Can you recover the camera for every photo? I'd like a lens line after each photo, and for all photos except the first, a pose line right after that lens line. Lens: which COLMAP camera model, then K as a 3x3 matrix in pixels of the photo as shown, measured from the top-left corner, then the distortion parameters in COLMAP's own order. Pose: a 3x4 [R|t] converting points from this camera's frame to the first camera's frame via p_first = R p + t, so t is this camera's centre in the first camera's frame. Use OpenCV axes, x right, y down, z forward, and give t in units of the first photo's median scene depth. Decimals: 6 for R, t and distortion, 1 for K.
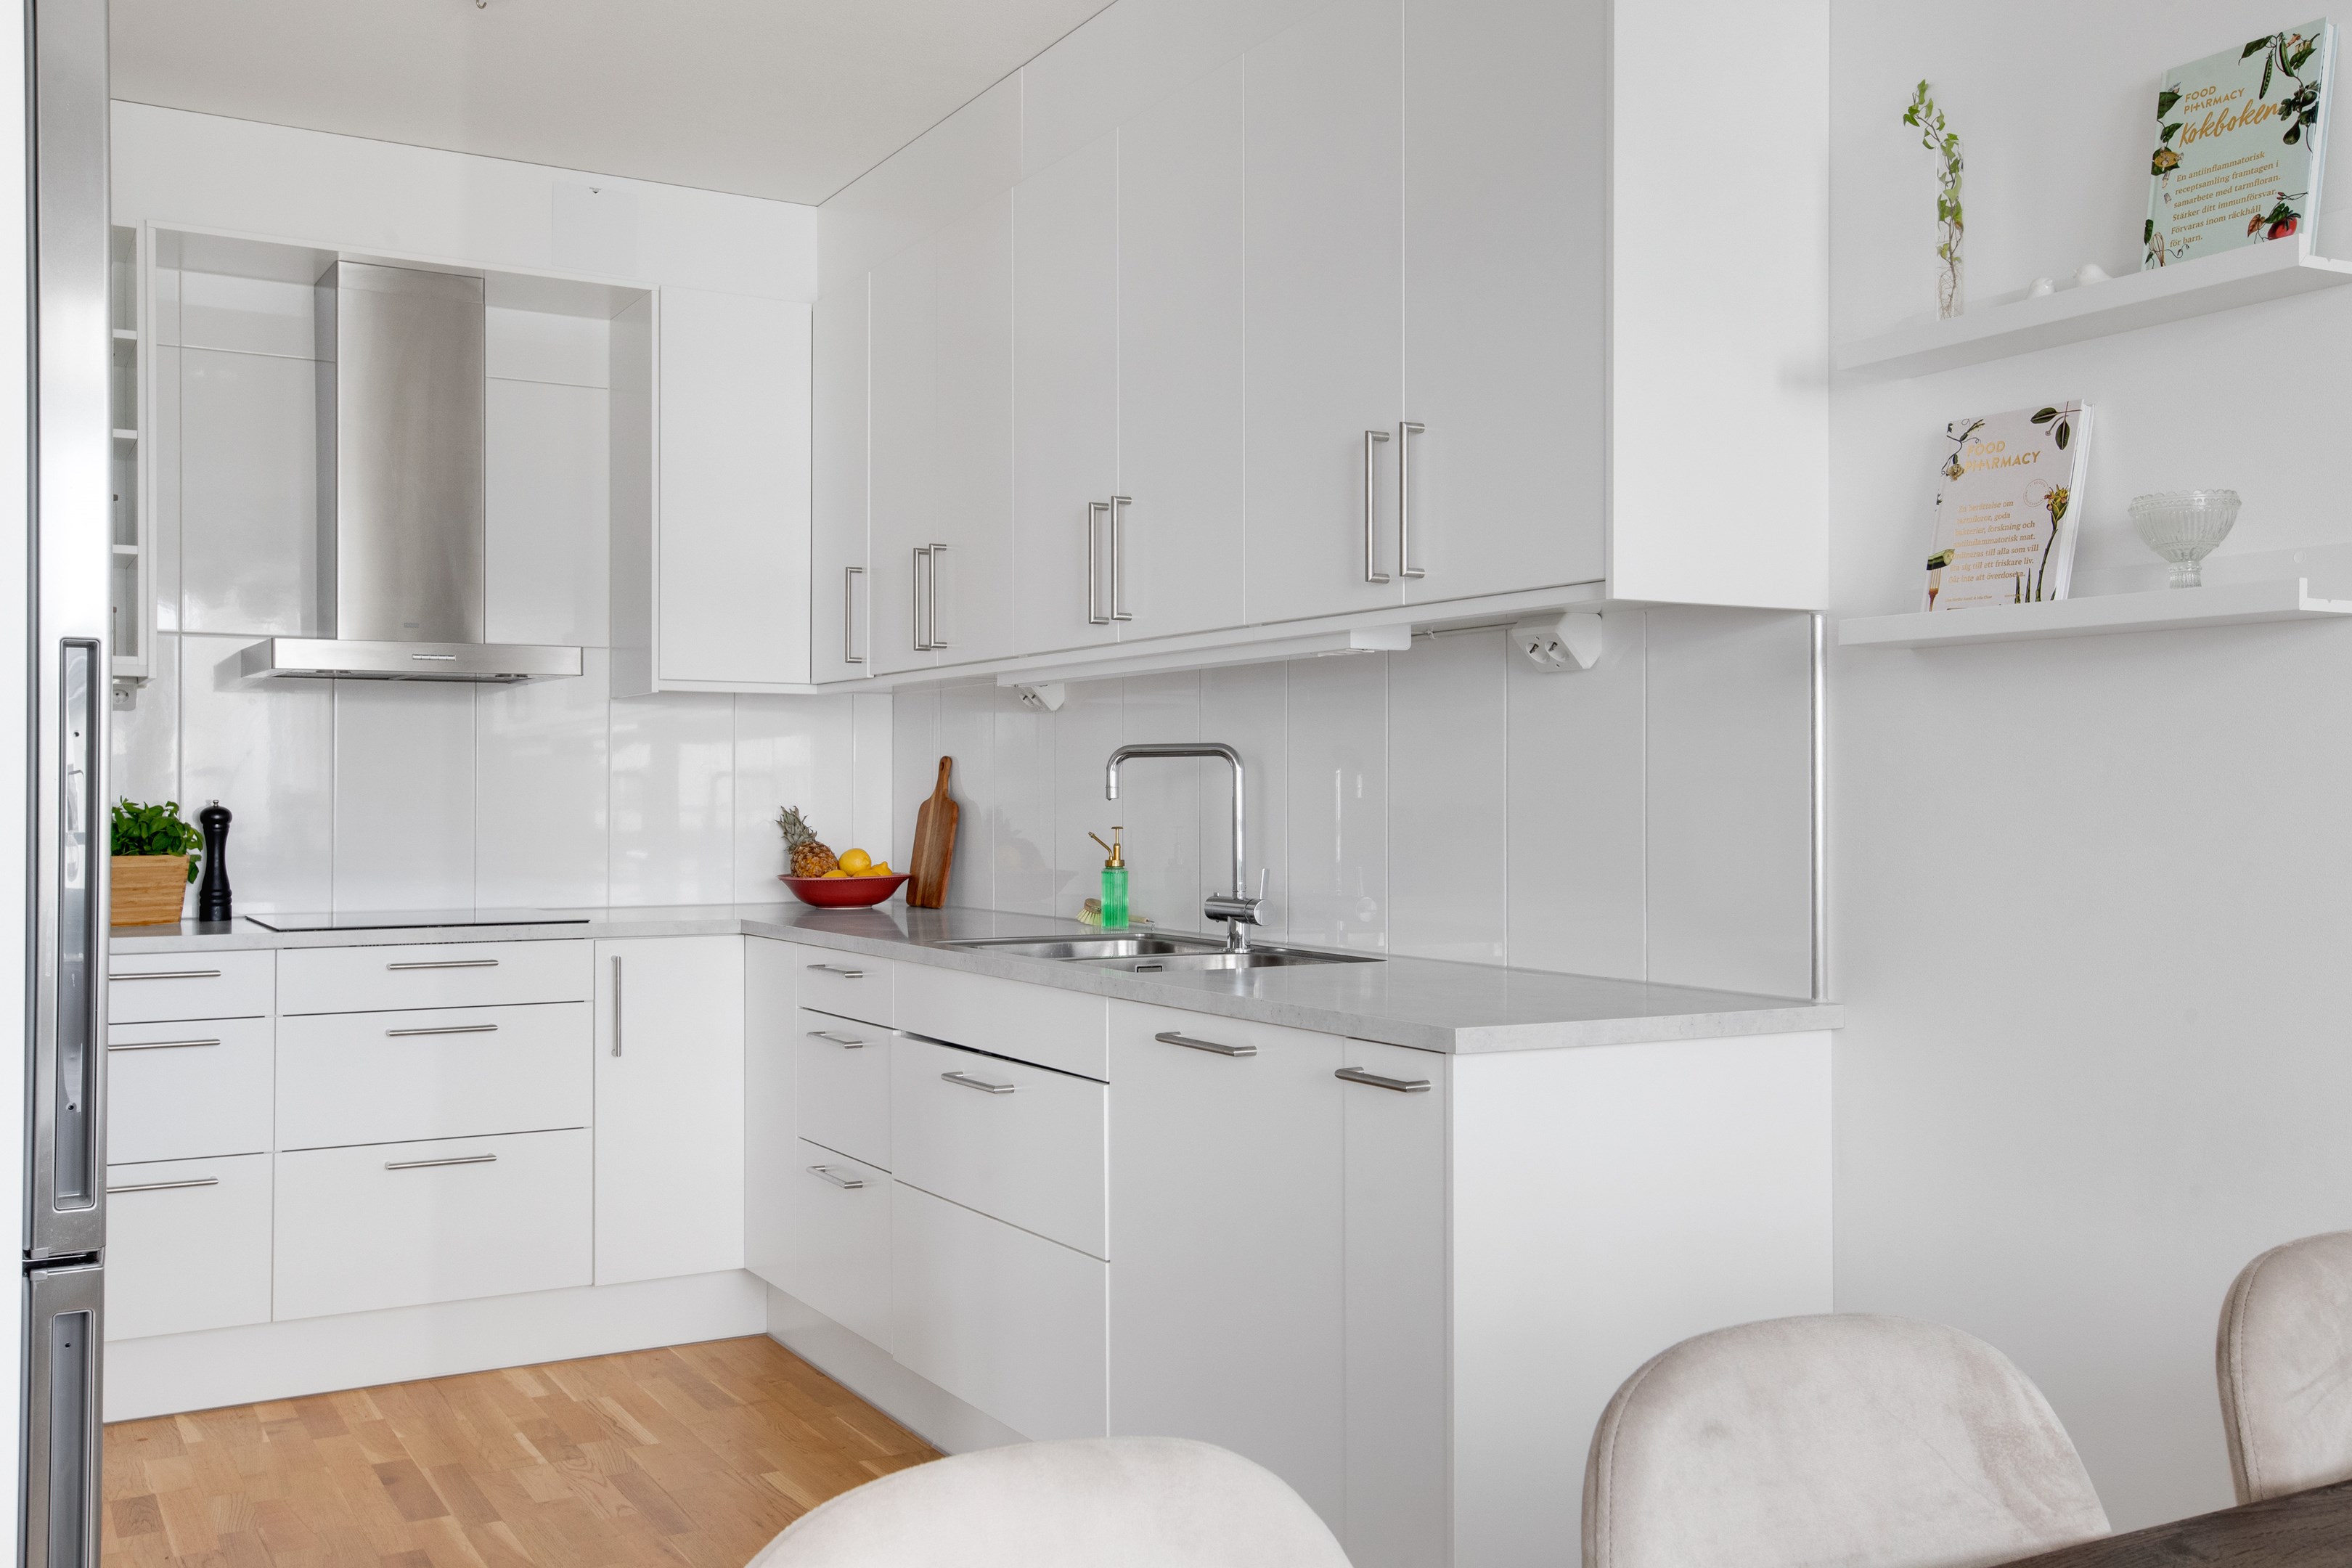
lens RADIAL K [[2046.8, 0, 1176.6], [0, 2046.8, 802.7], [0, 0, 1]] dist [0.018867, -0.015101]
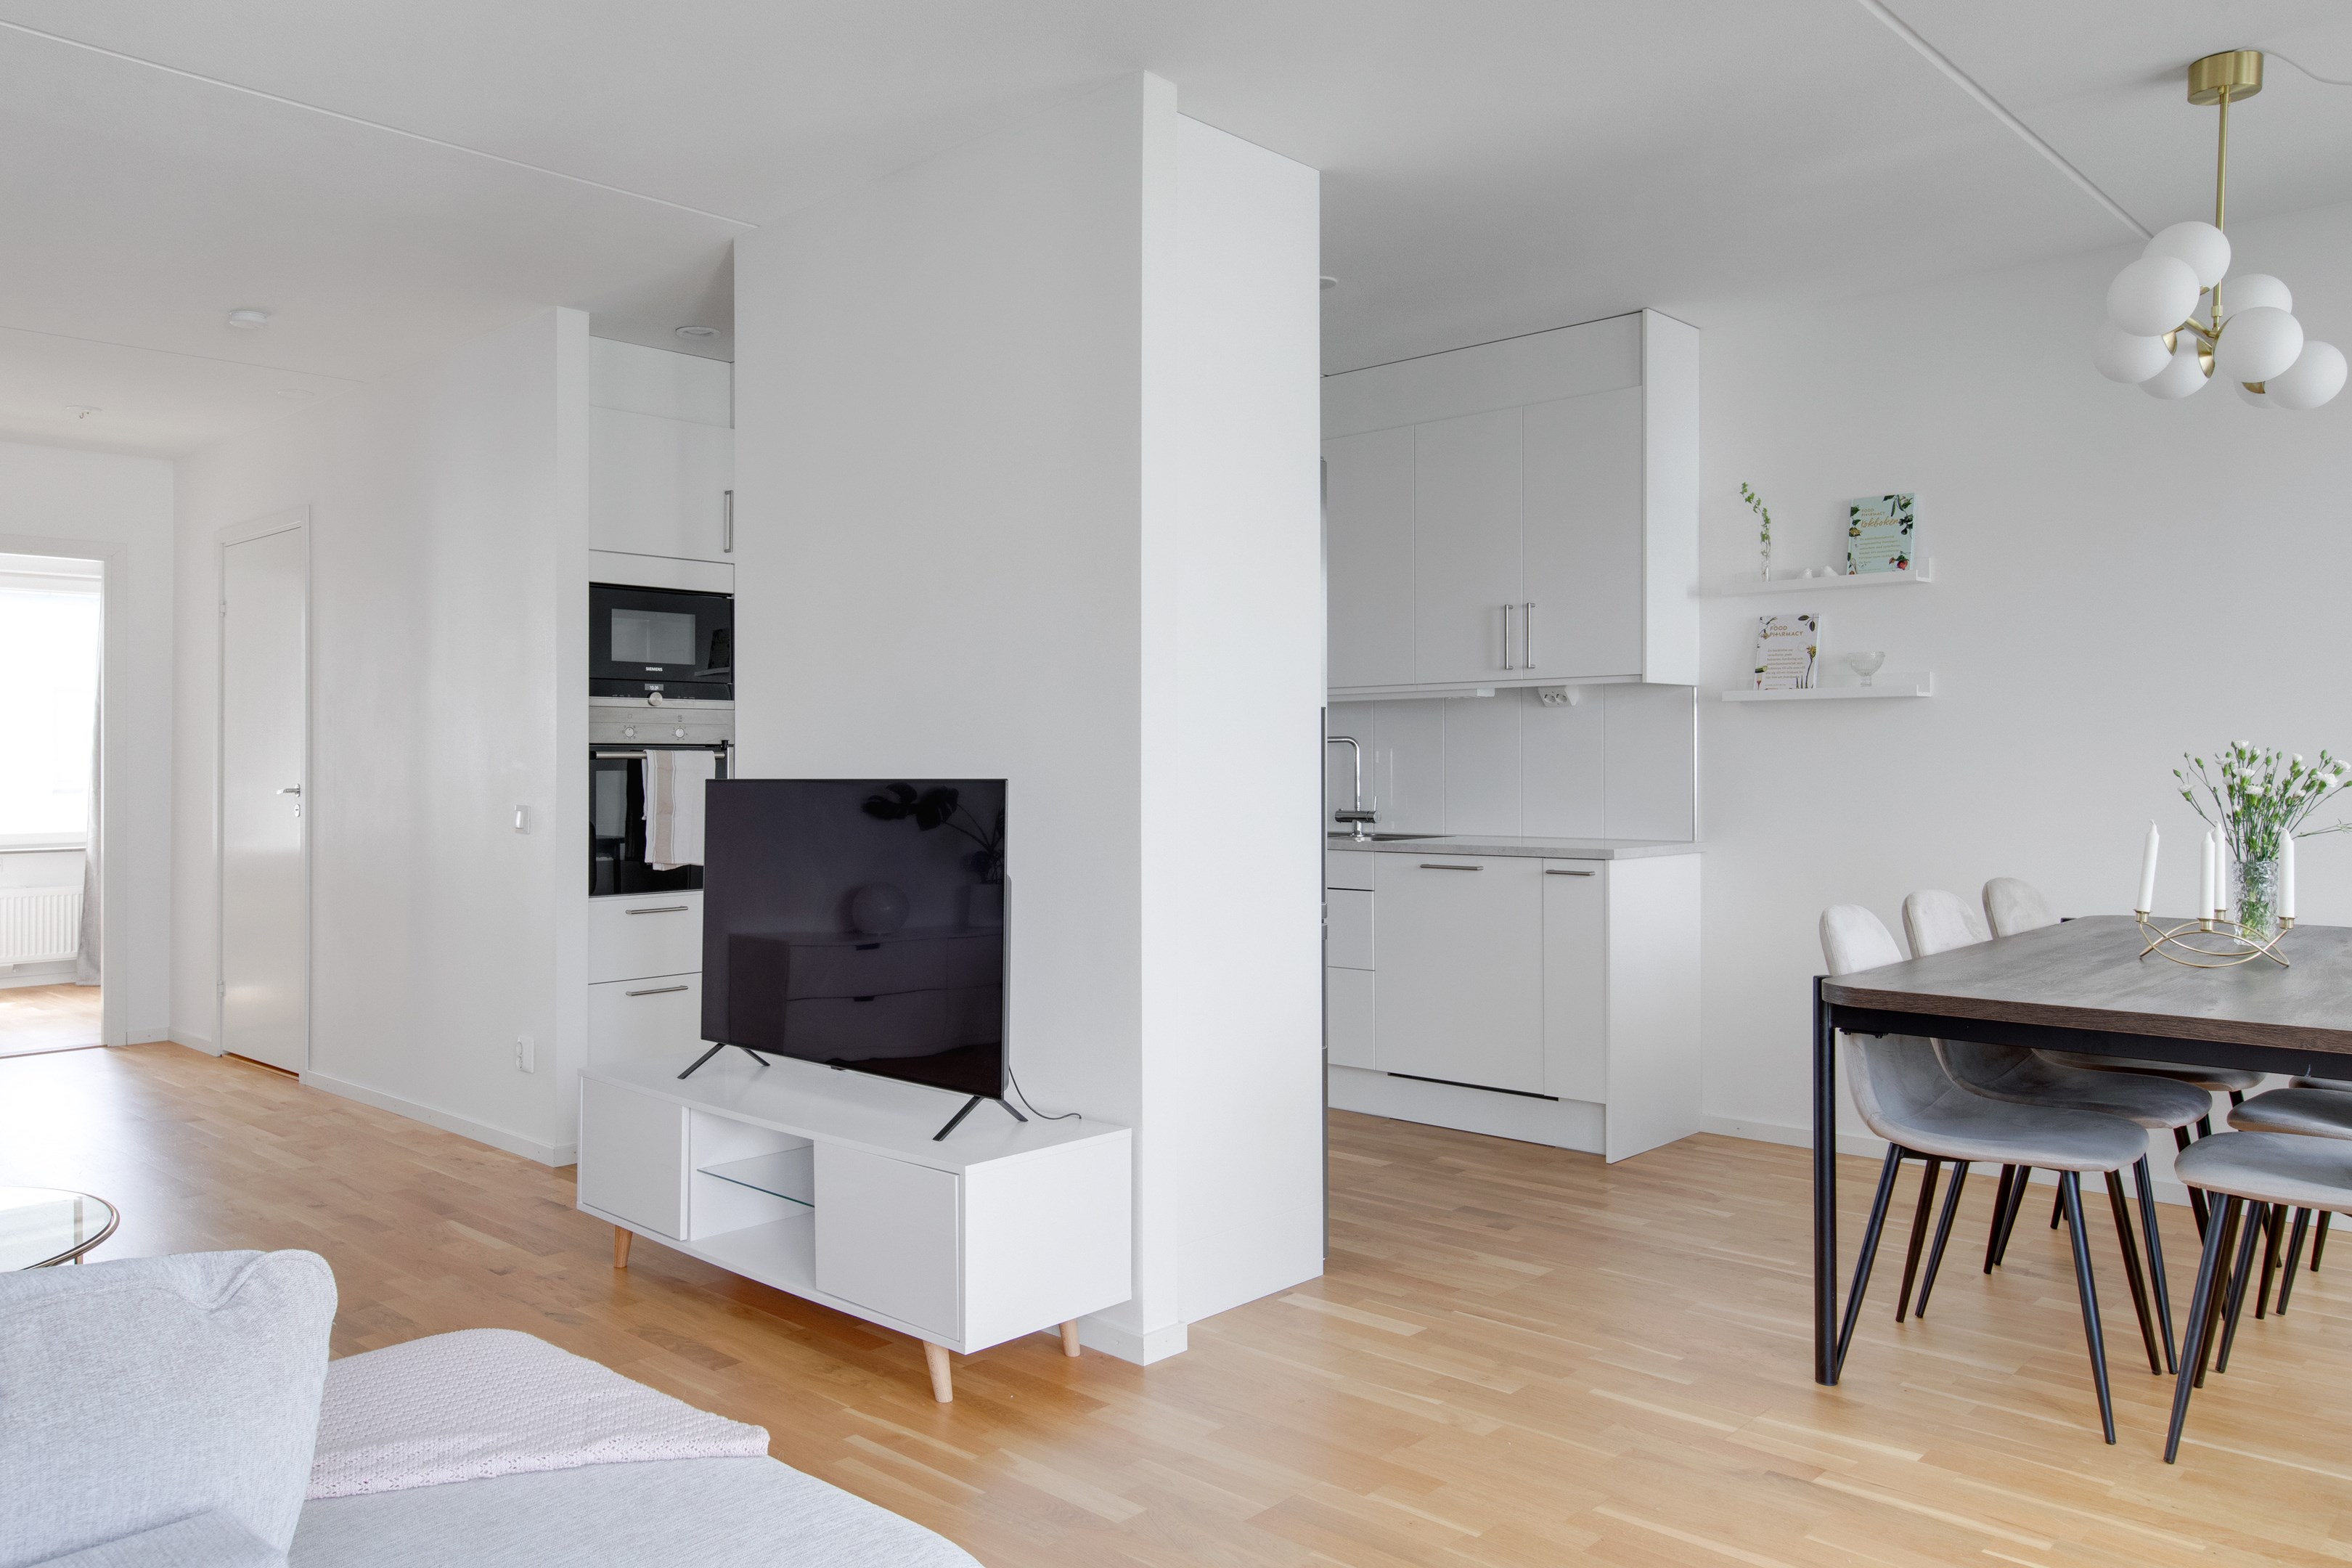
lens RADIAL K [[1669.4, 0, 1097.7], [0, 1669.4, 784.8], [0, 0, 1]] dist [0.005621, -0.003790]
pose [[0.960425, -0.009373, 0.278383, -1.086190], [0.006302, 0.999909, 0.011927, -0.001736], [-0.278469, -0.009700, 0.960396, -0.855653]]
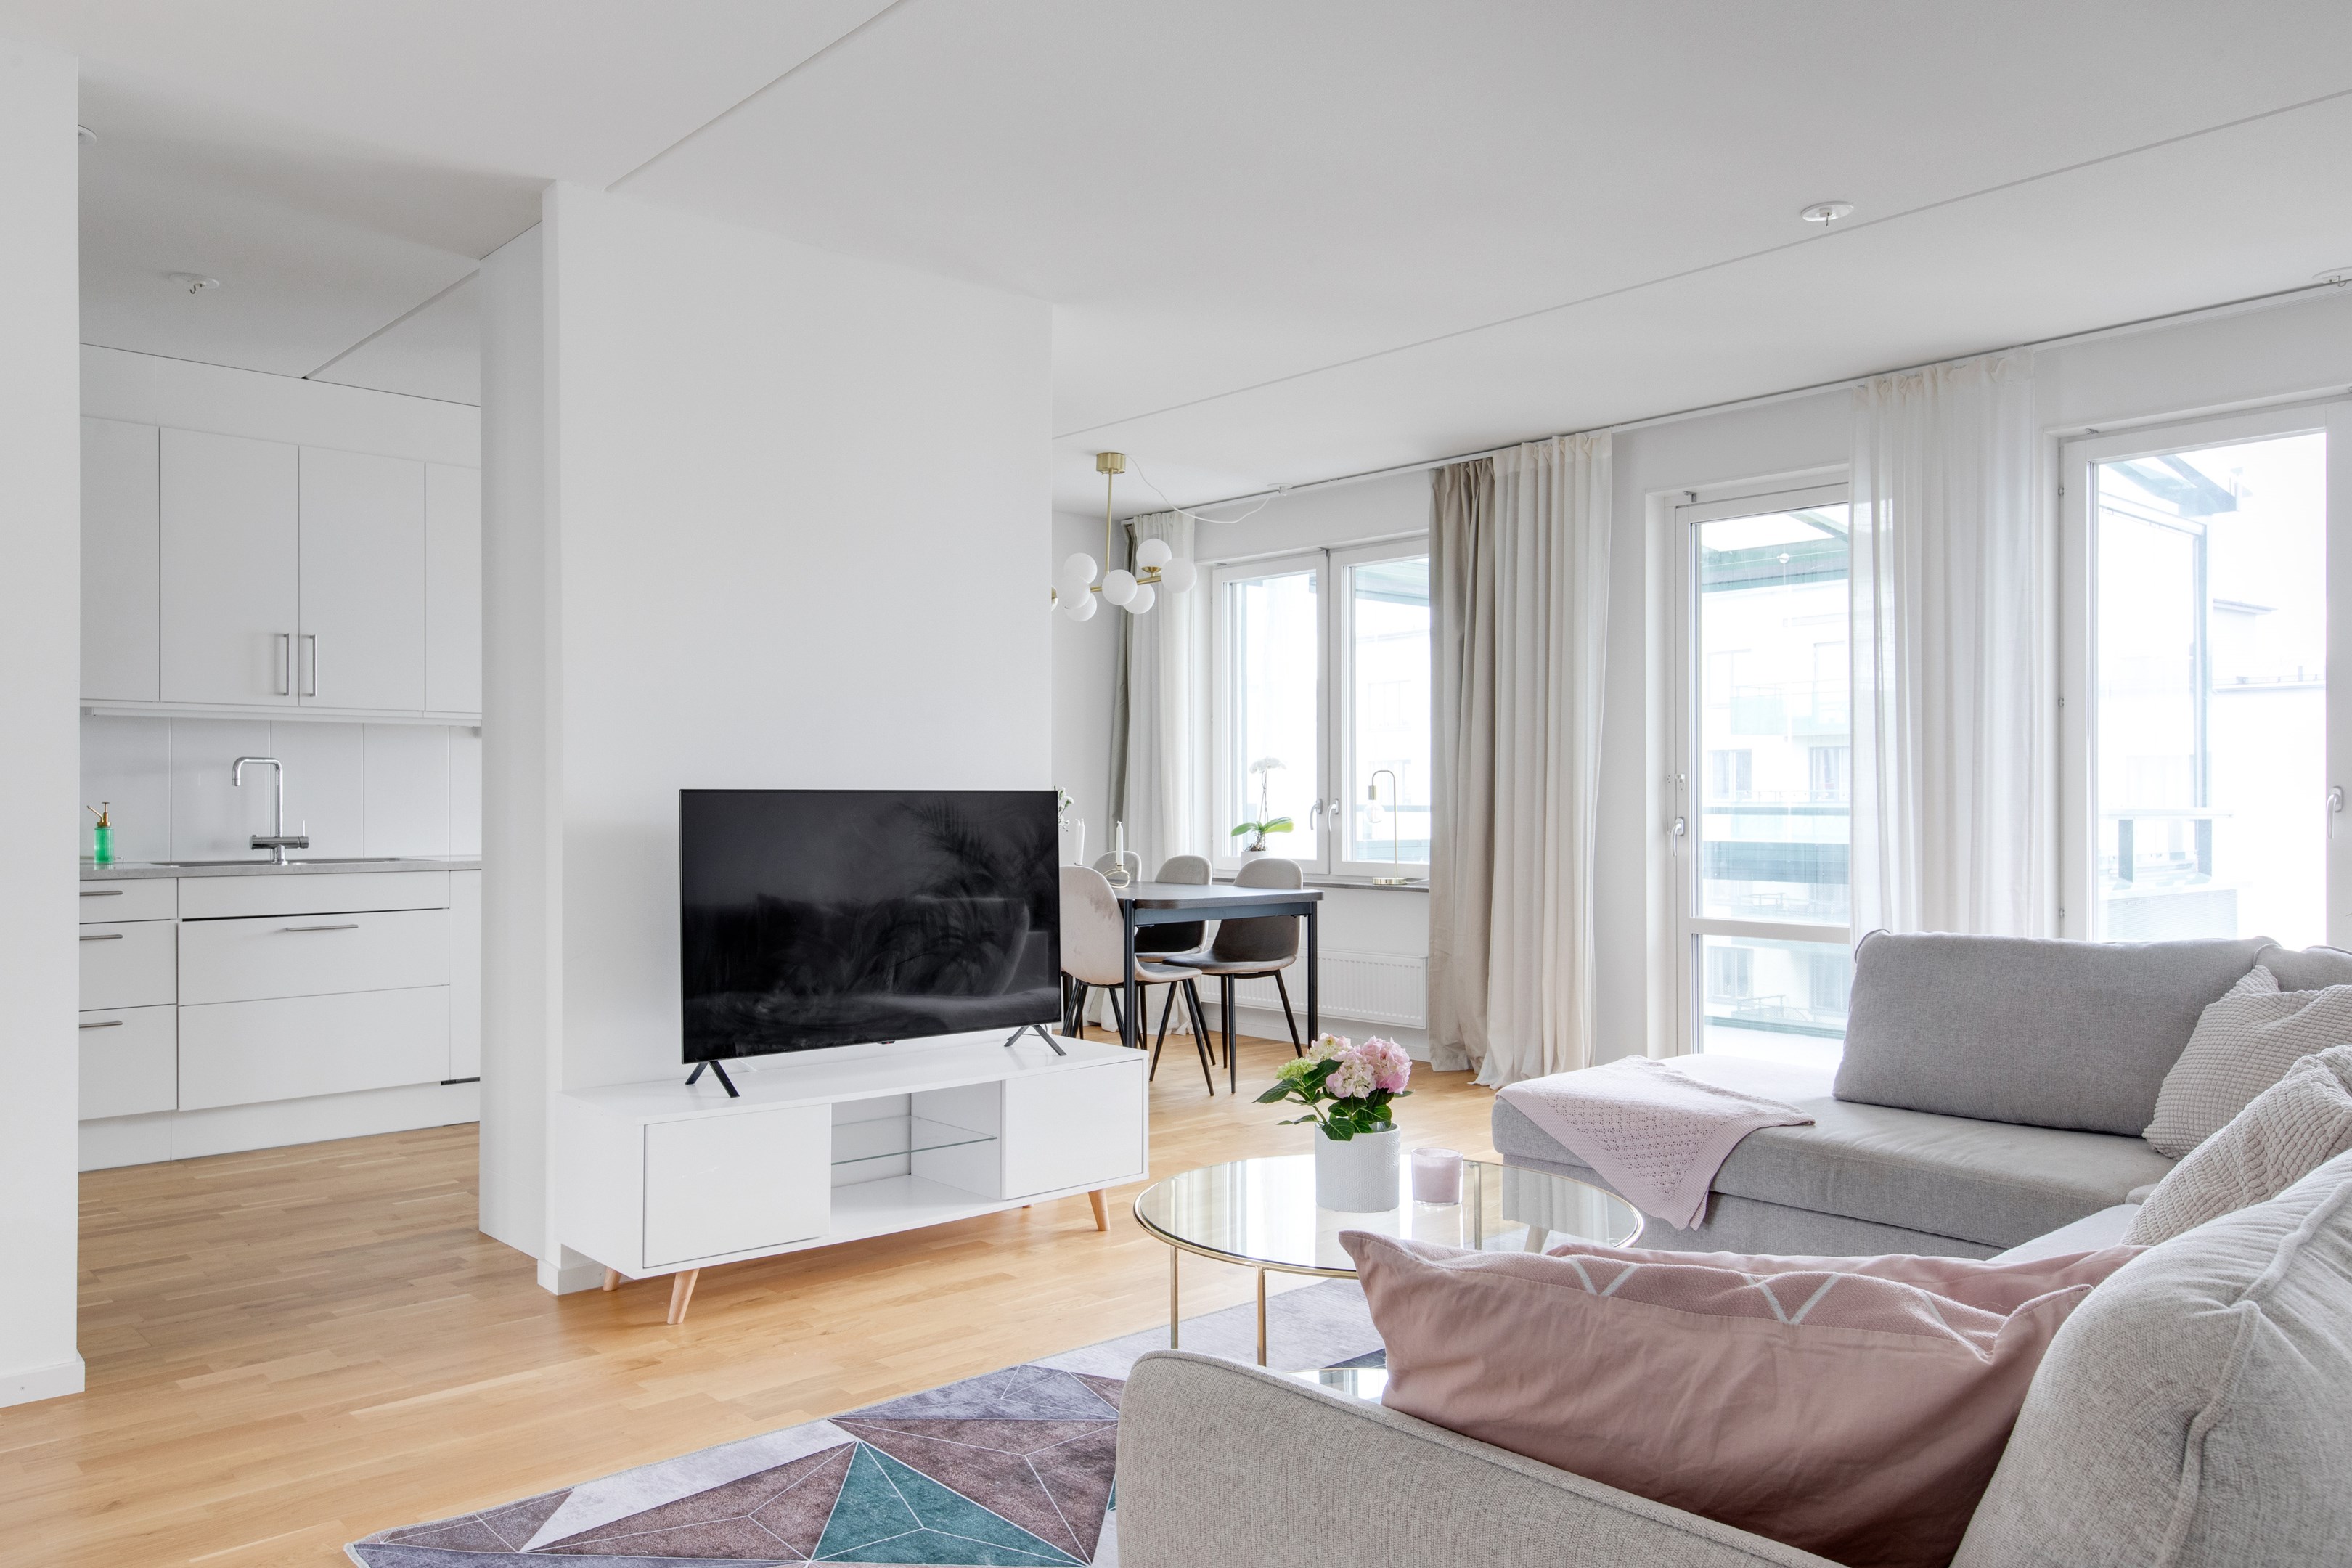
lens RADIAL K [[1785.2, 0, 1158.0], [0, 1785.2, 759.2], [0, 0, 1]] dist [0.073308, 0.003214]
pose [[-0.230530, 0.022096, 0.972814, -2.913356], [-0.000555, 0.999739, -0.022839, 0.020165], [-0.973065, -0.005805, -0.230458, 0.938796]]
